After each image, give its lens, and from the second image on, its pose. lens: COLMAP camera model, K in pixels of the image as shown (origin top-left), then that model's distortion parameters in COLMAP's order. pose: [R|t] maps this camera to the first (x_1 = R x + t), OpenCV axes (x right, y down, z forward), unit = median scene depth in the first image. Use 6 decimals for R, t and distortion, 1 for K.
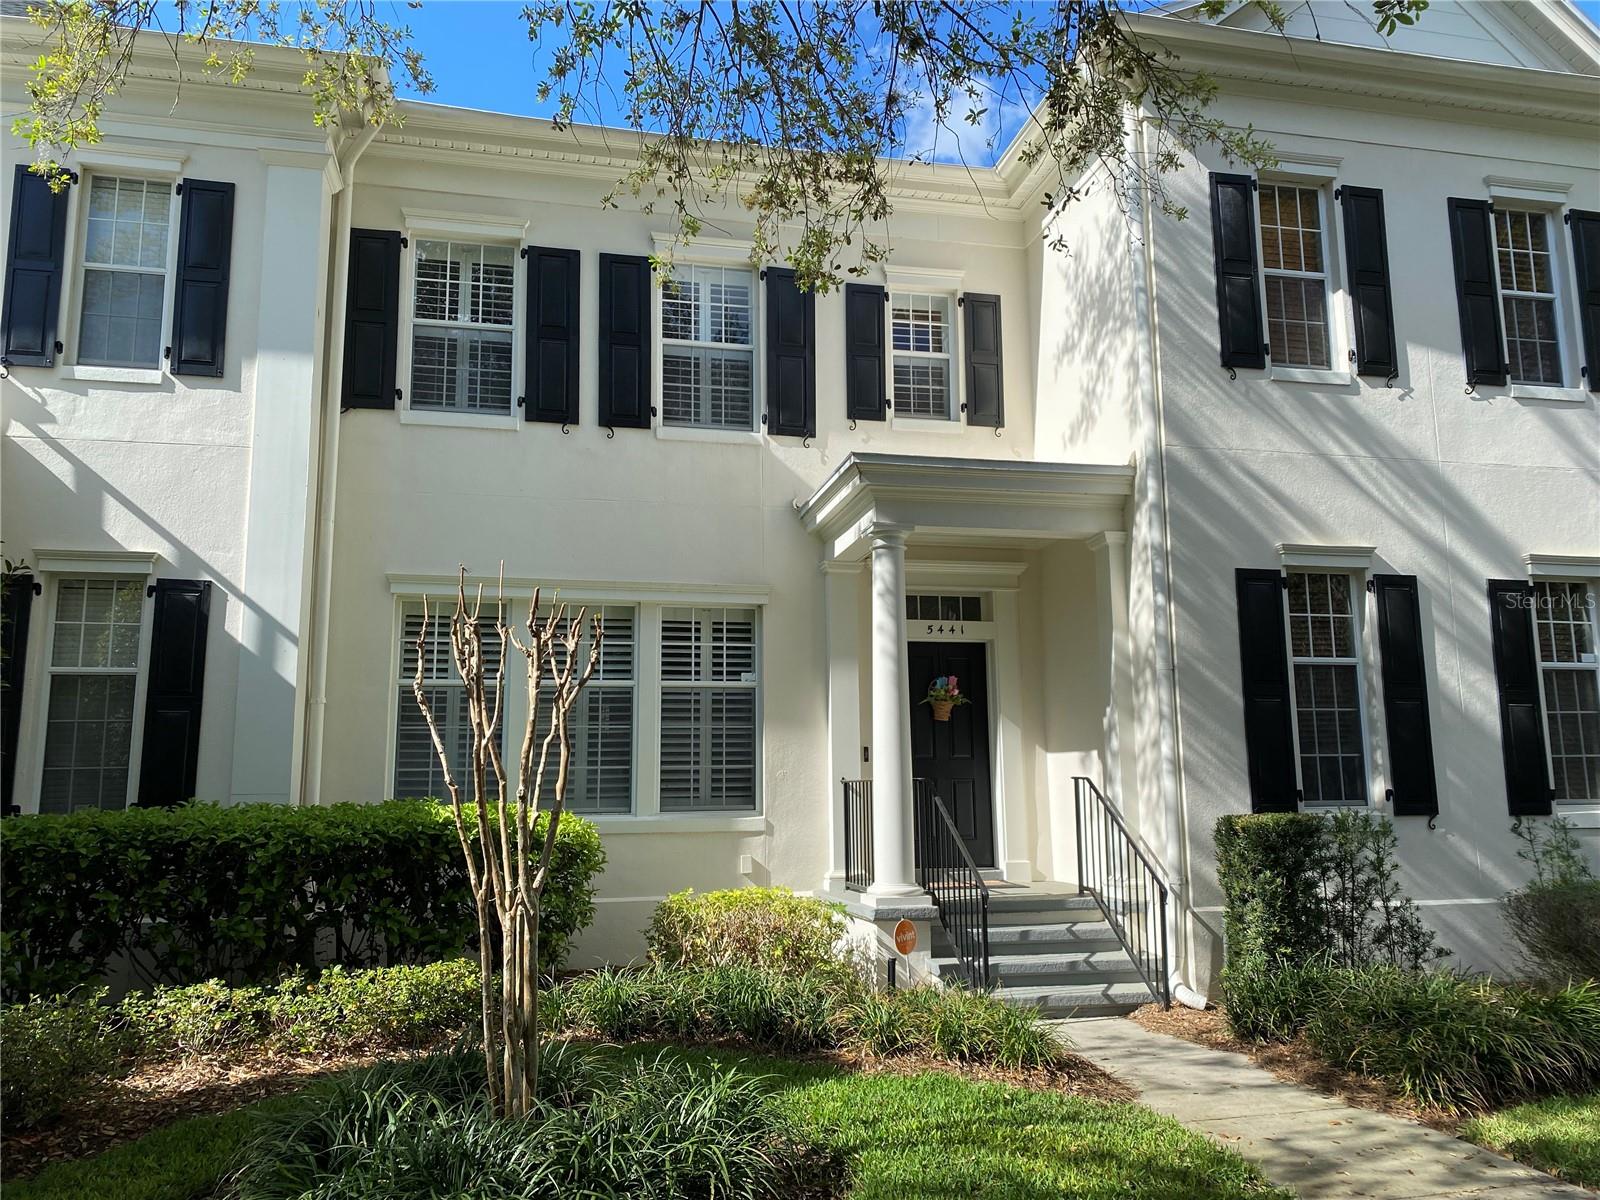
lens RADIAL K [[1215.2, 0, 800.4], [0, 1215.2, 619.0], [0, 0, 1]] dist [0.036067, -0.006619]
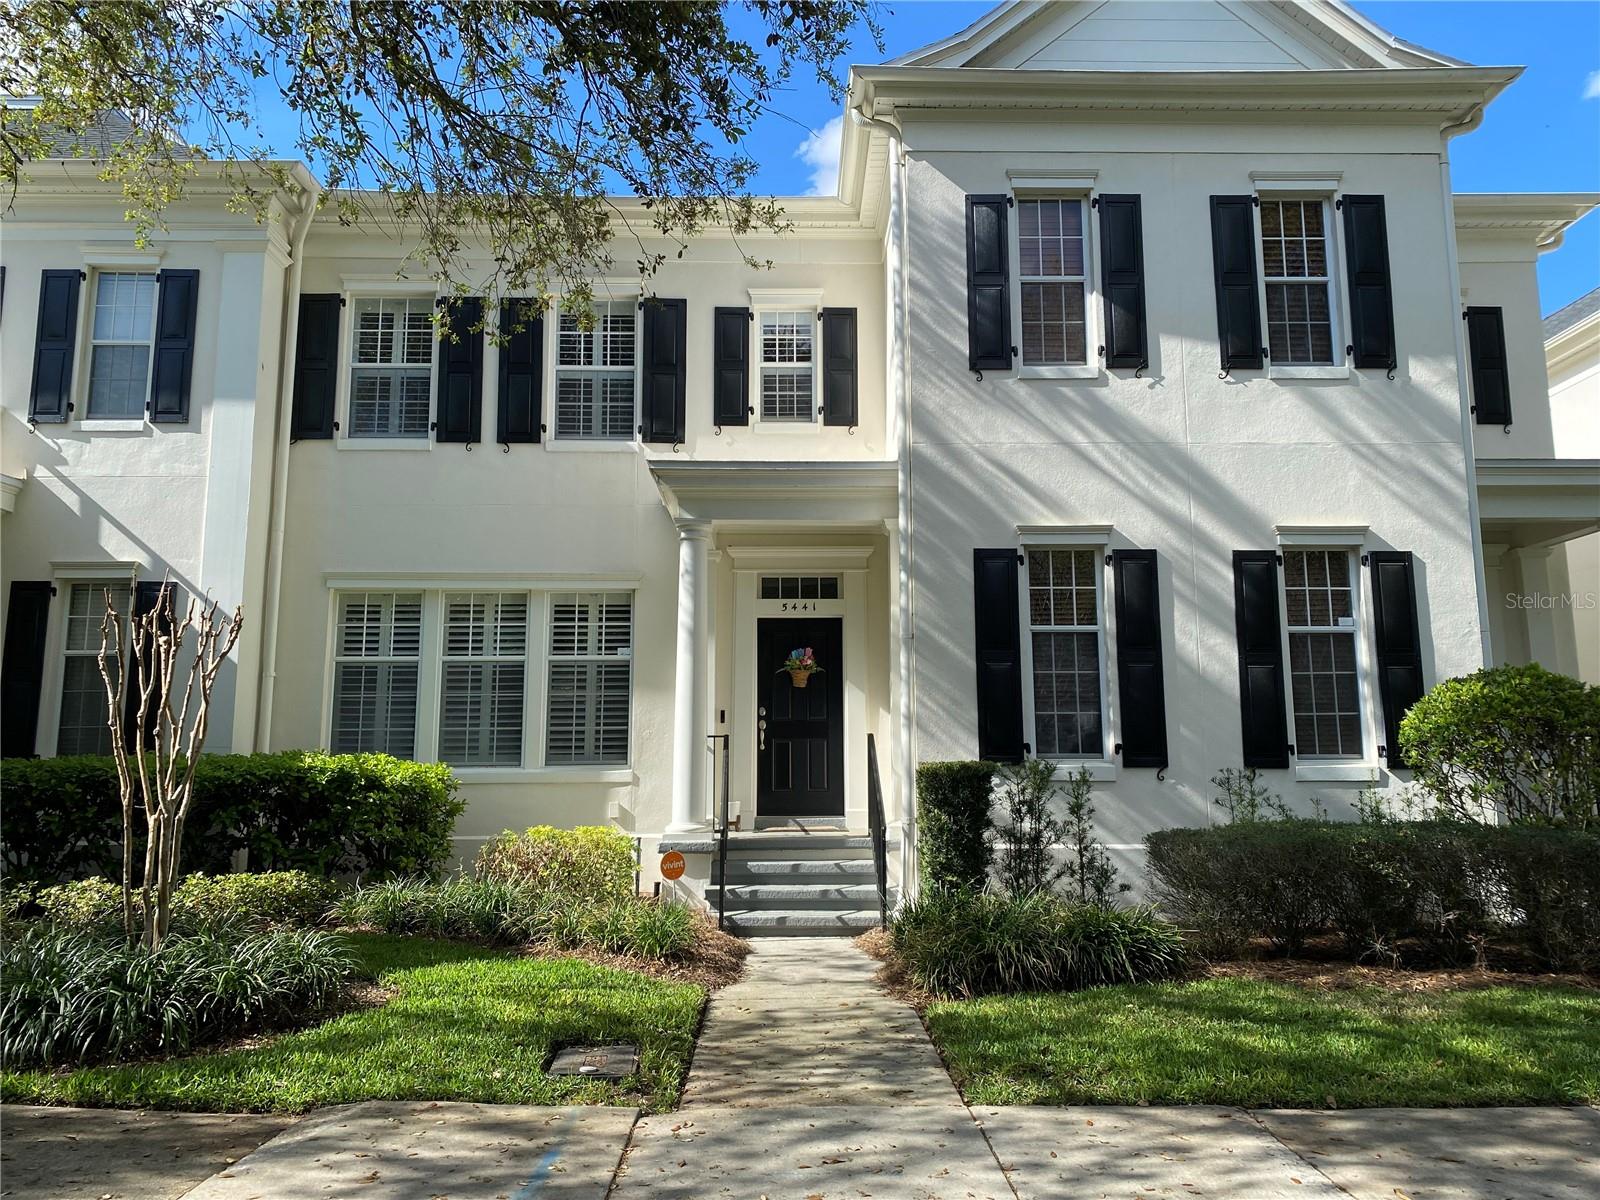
lens RADIAL K [[1223.0, 0, 800.0], [0, 1223.0, 600.0], [0, 0, 1]] dist [0.071370, -0.061050]
pose [[0.979413, -0.022400, -0.200621, 0.402434], [0.022650, 0.999743, -0.001045, 0.003712], [0.200593, -0.003520, 0.979668, -0.138245]]
